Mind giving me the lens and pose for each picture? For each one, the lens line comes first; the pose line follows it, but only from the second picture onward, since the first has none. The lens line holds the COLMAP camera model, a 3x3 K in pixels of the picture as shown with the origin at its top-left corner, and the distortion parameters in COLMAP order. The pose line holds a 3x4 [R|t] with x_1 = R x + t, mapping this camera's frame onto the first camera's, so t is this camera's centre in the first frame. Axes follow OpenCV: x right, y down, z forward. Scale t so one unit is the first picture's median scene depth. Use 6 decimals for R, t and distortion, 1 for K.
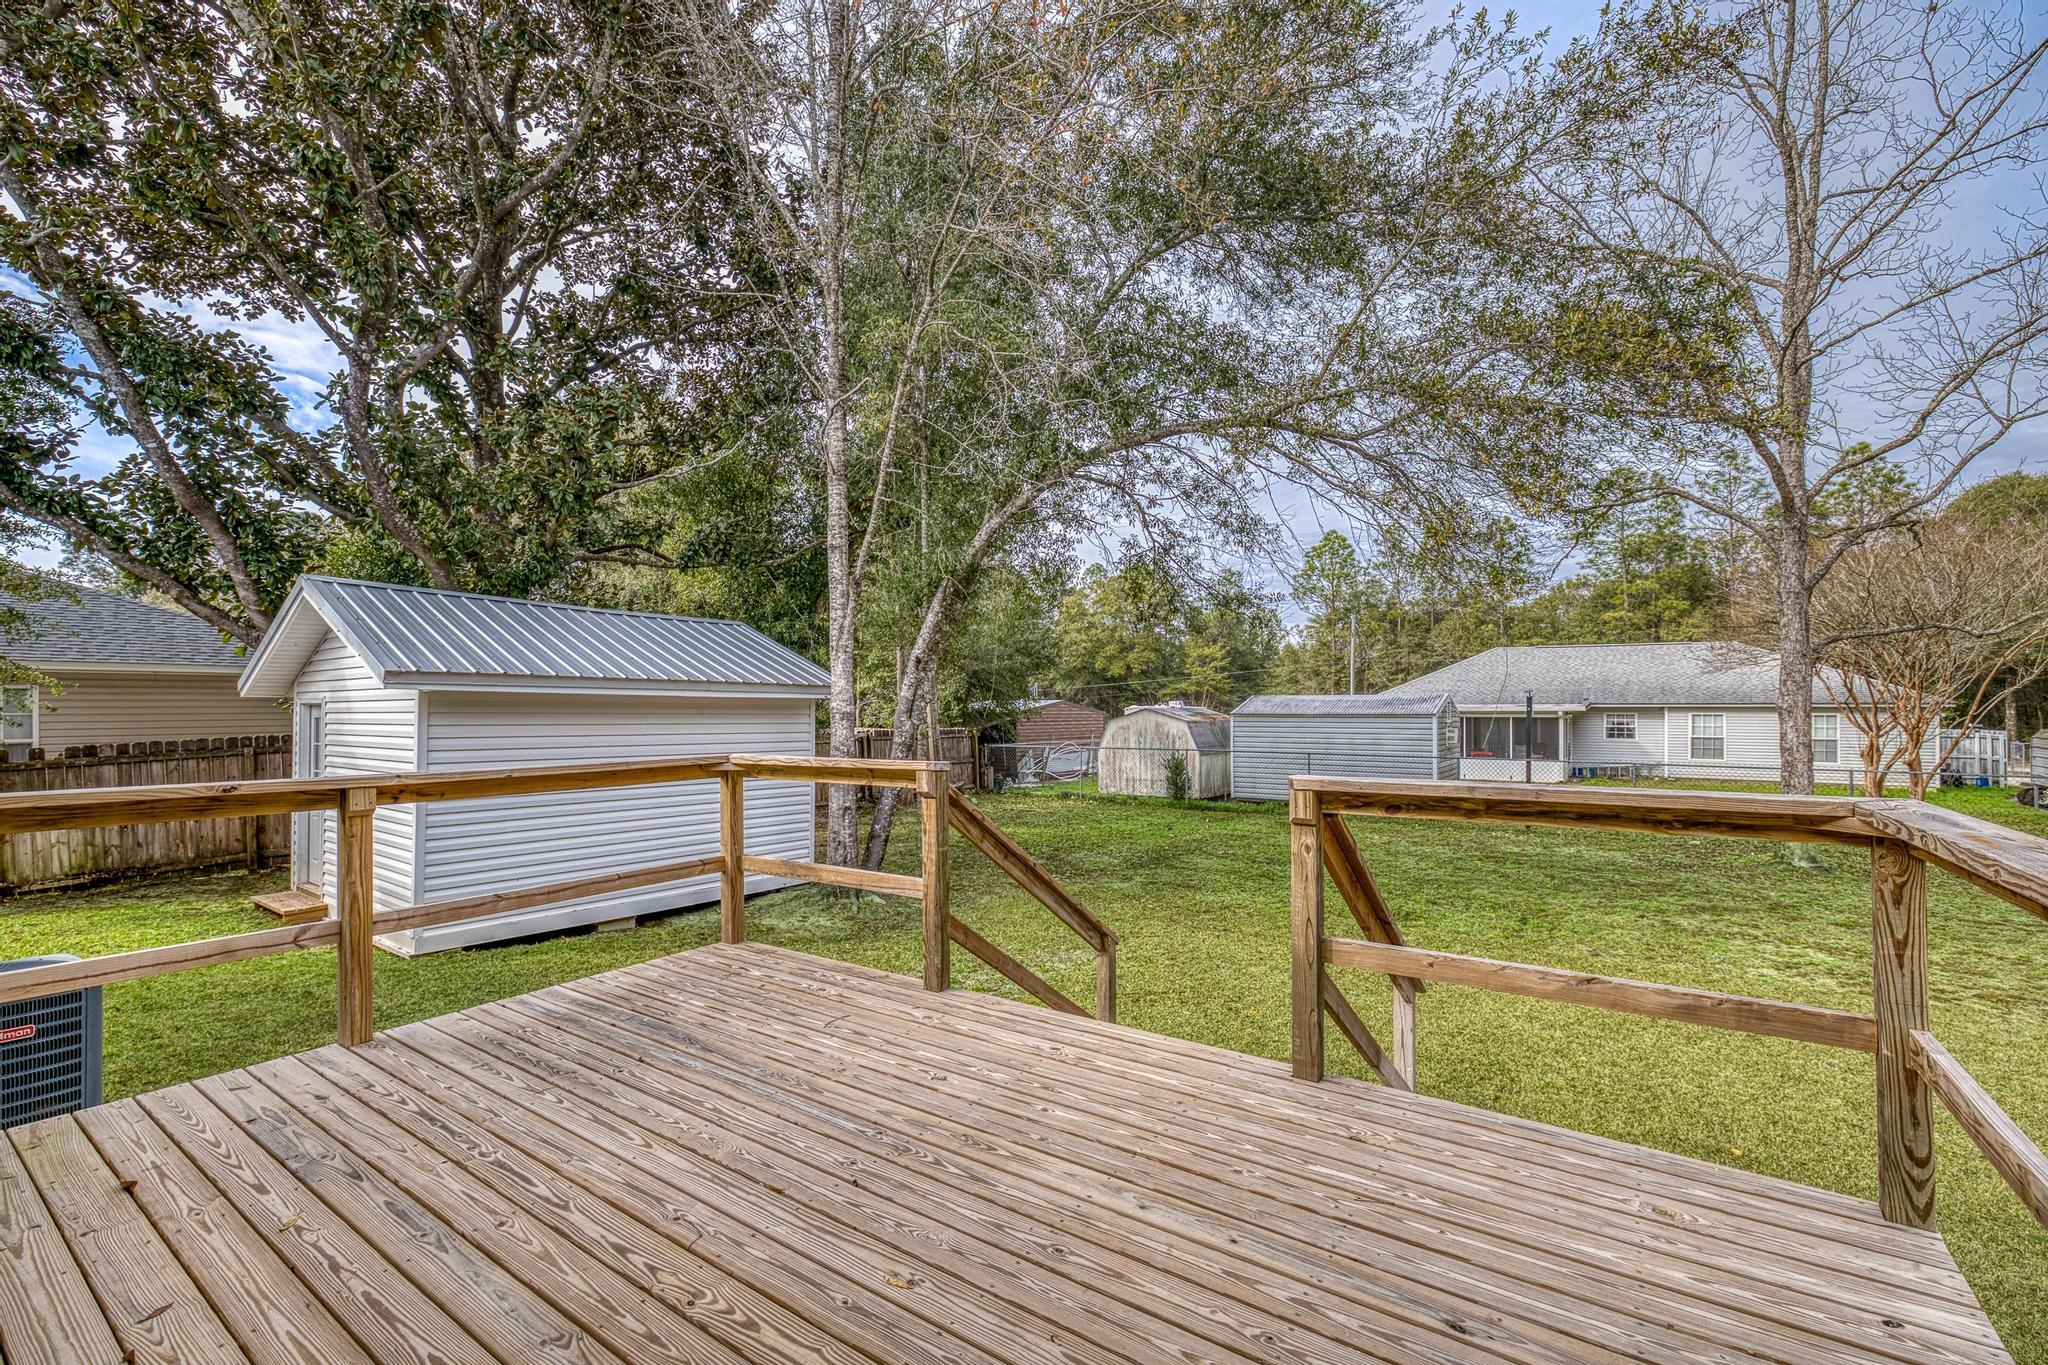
lens RADIAL K [[861.4, 0, 1016.5], [0, 861.4, 708.8], [0, 0, 1]] dist [0.001042, 0.000851]
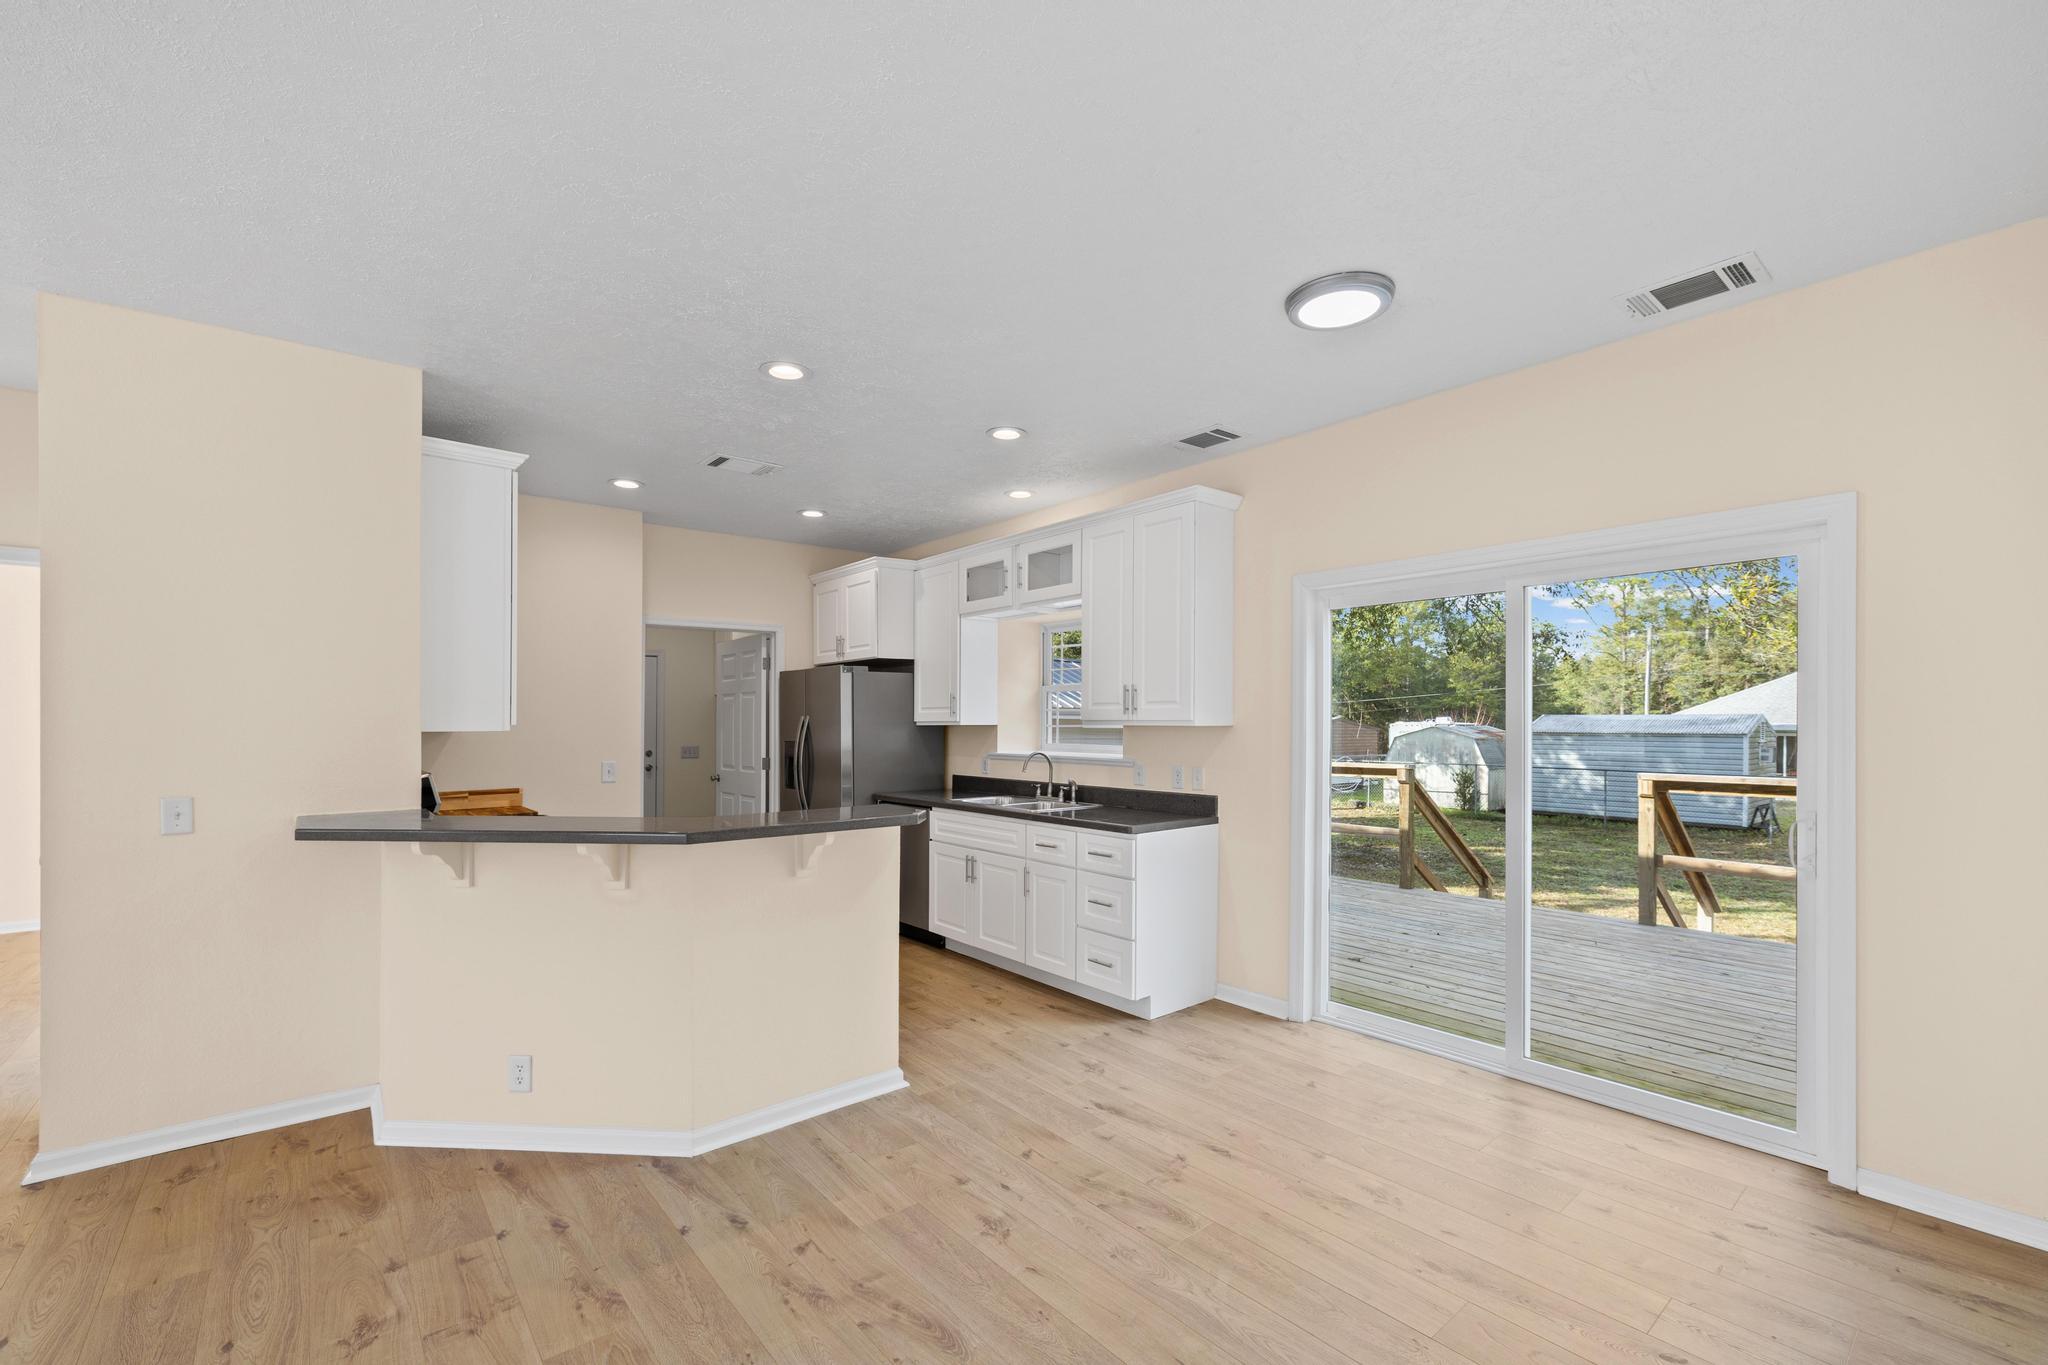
lens RADIAL K [[858.7, 0, 1023.7], [0, 858.7, 717.6], [0, 0, 1]] dist [0.001746, 0.000559]
pose [[0.967932, 0.003979, -0.251181, -0.082637], [-0.004947, 0.999983, -0.003222, -0.005750], [0.251164, 0.004361, 0.967935, -0.189416]]
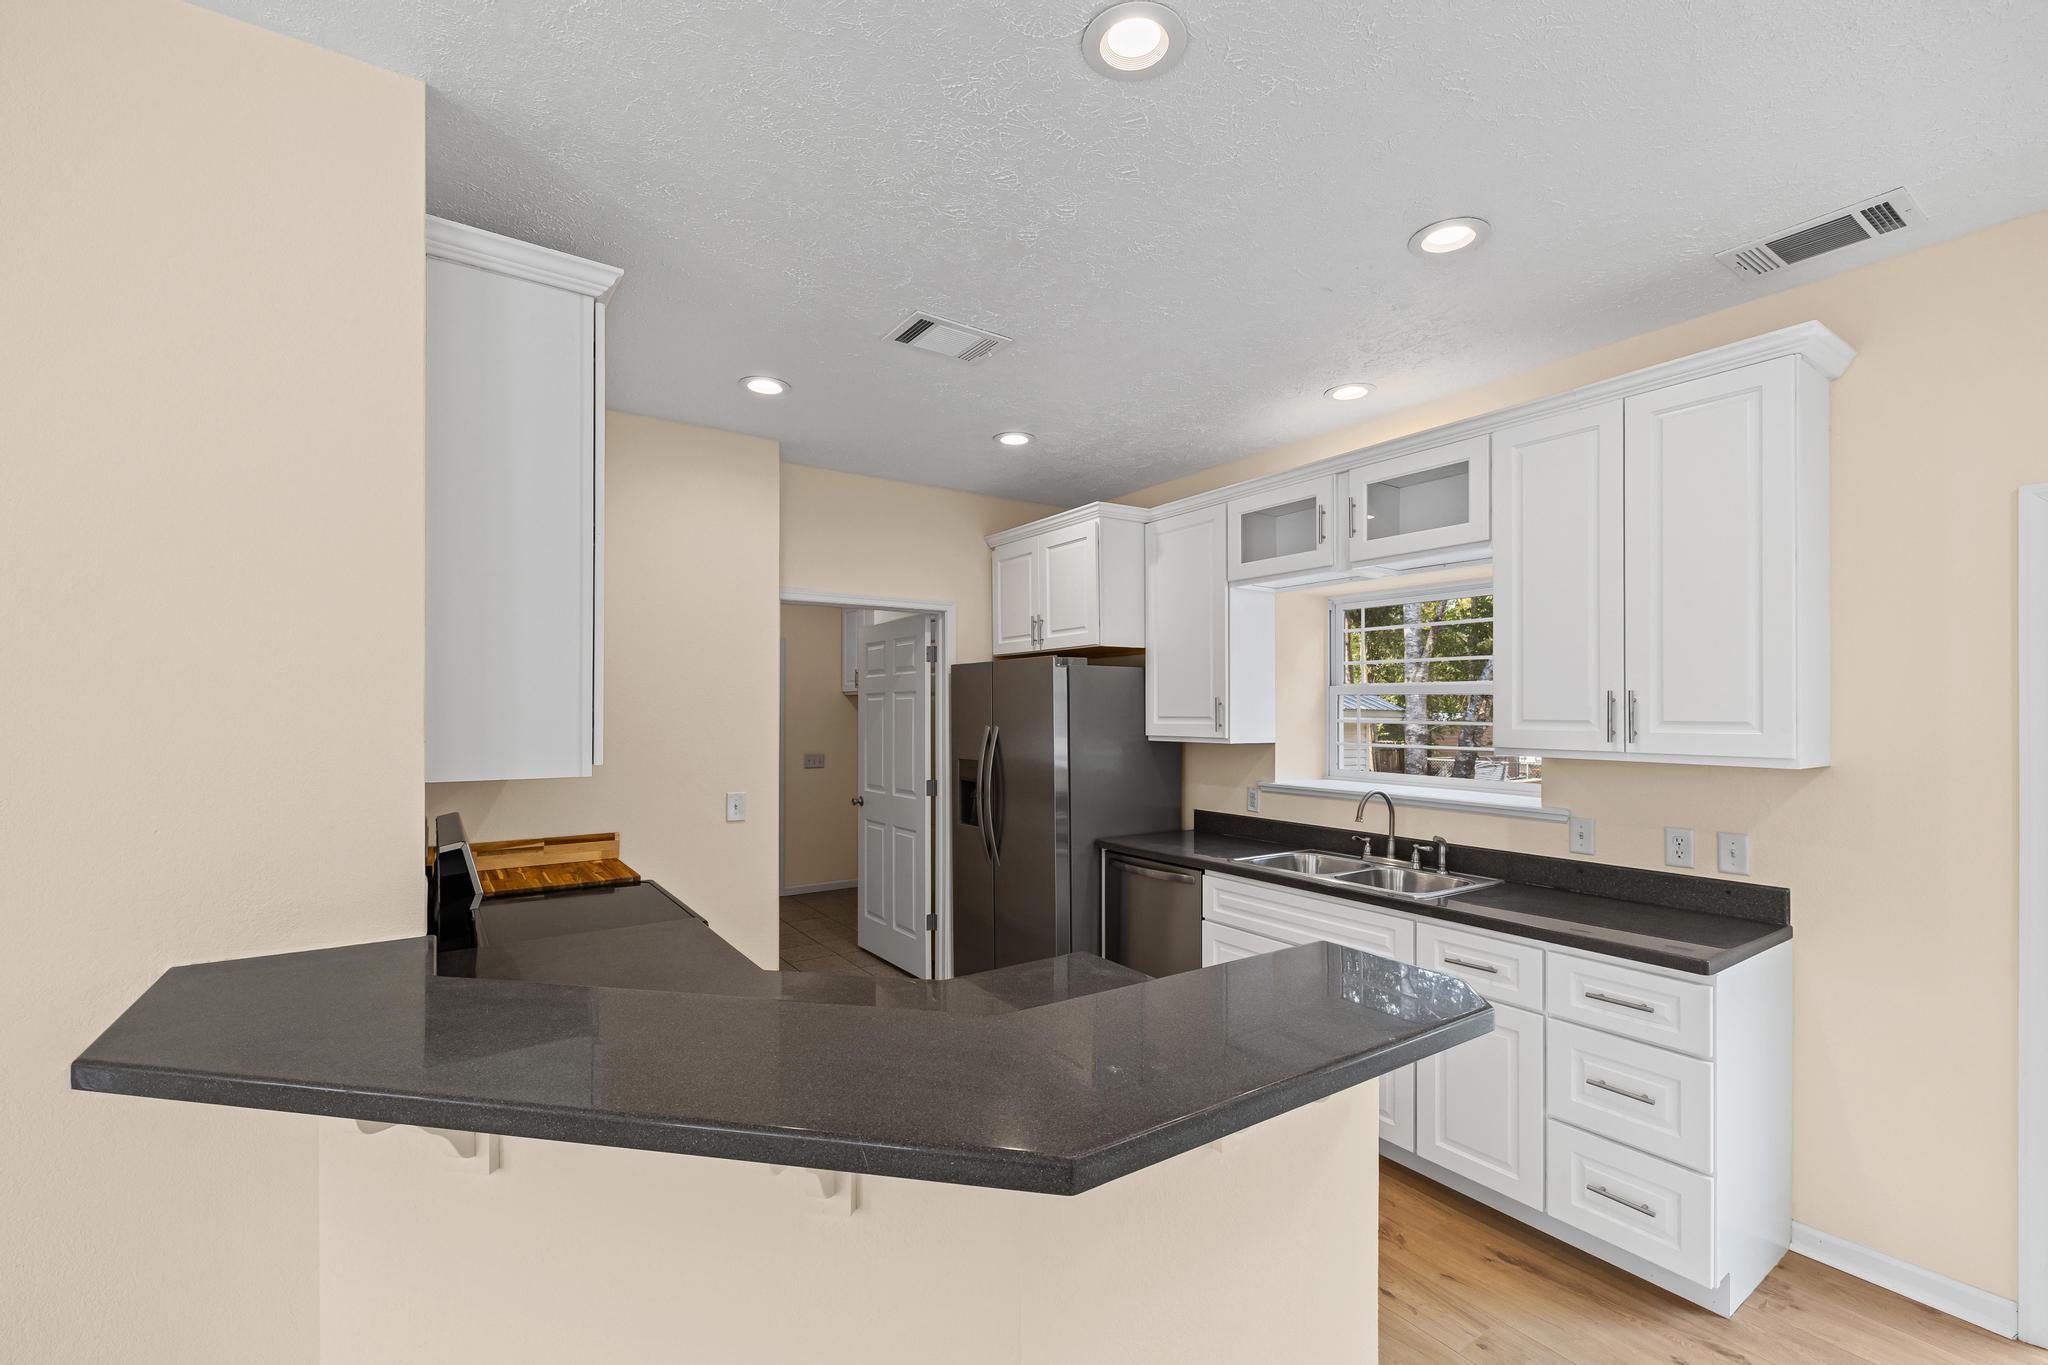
lens RADIAL K [[853.2, 0, 1026.1], [0, 853.2, 721.1], [0, 0, 1]] dist [0.000728, 0.000288]
pose [[0.941418, 0.014221, -0.336941, -0.146734], [-0.010484, 0.999862, 0.012908, -0.010749], [0.337078, -0.008620, 0.941437, -0.123175]]
